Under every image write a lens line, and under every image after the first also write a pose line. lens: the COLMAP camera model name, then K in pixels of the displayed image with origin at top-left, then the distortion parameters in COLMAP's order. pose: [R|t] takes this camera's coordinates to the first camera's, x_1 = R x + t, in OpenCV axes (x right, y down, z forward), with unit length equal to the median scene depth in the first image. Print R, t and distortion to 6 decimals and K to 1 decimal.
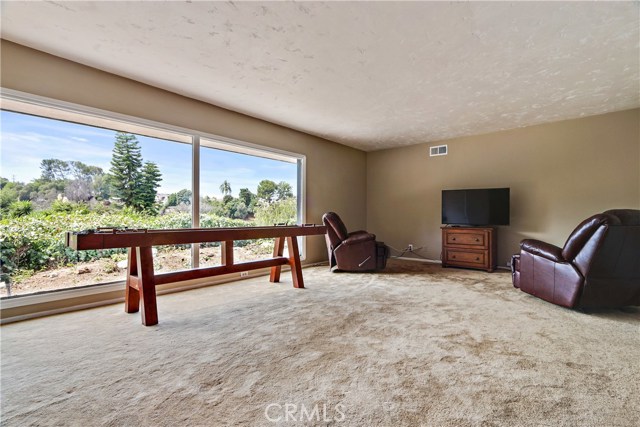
lens RADIAL K [[299.1, 0, 319.8], [0, 299.1, 215.9], [0, 0, 1]] dist [-0.003048, 0.001928]
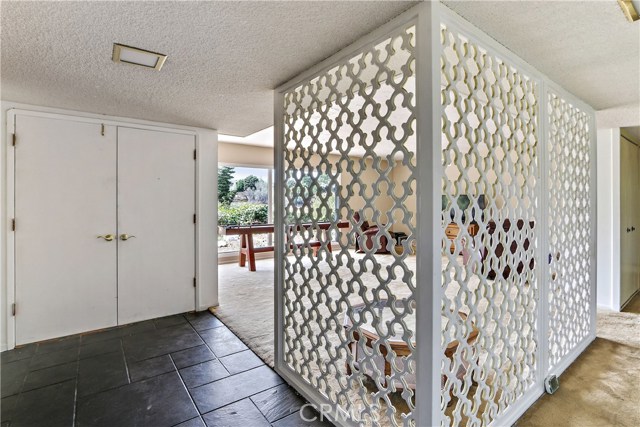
lens RADIAL K [[299.1, 0, 319.3], [0, 299.1, 208.3], [0, 0, 1]] dist [-0.003048, 0.001928]
pose [[0.980093, 0.010333, -0.198270, 0.288850], [-0.005836, 0.999713, 0.023250, -0.123954], [0.198454, -0.021630, 0.979872, -0.901443]]
